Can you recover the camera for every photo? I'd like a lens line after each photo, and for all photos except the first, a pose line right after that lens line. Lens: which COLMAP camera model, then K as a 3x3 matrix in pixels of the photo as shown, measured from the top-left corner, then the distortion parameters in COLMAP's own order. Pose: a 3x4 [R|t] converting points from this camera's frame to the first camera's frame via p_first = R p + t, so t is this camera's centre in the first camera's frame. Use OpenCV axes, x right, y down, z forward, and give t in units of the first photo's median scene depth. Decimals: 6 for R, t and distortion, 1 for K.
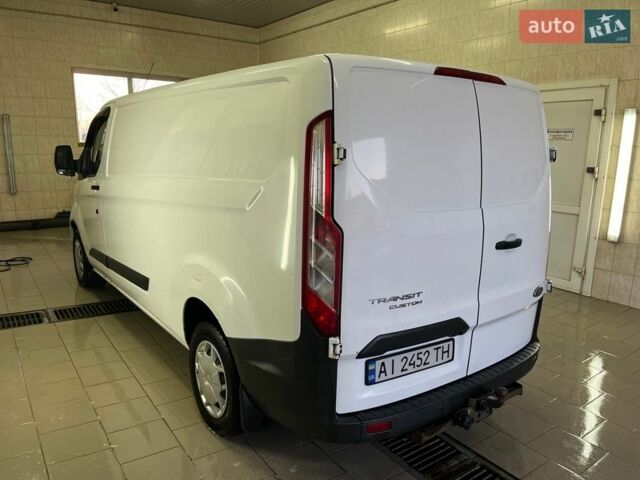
lens RADIAL K [[478.1, 0, 318.8], [0, 478.1, 245.3], [0, 0, 1]] dist [0.023333, -0.004941]
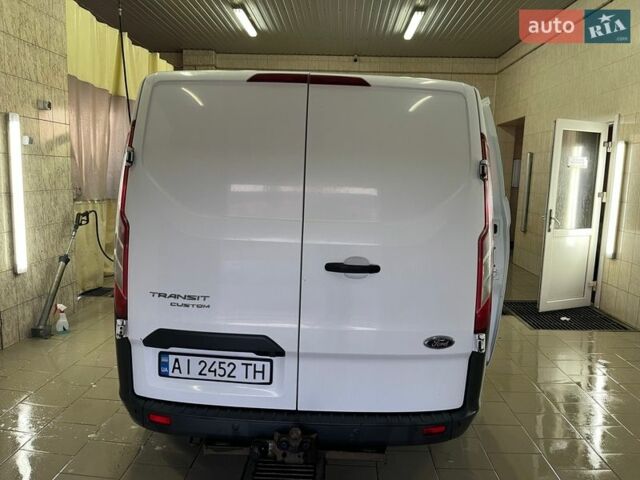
lens RADIAL K [[478.1, 0, 318.8], [0, 478.1, 245.3], [0, 0, 1]] dist [0.023333, -0.004941]
pose [[0.799738, 0.095420, -0.592717, 0.931003], [-0.142106, 0.989319, -0.032472, -0.007780], [0.583288, 0.110198, 0.804756, 0.304135]]
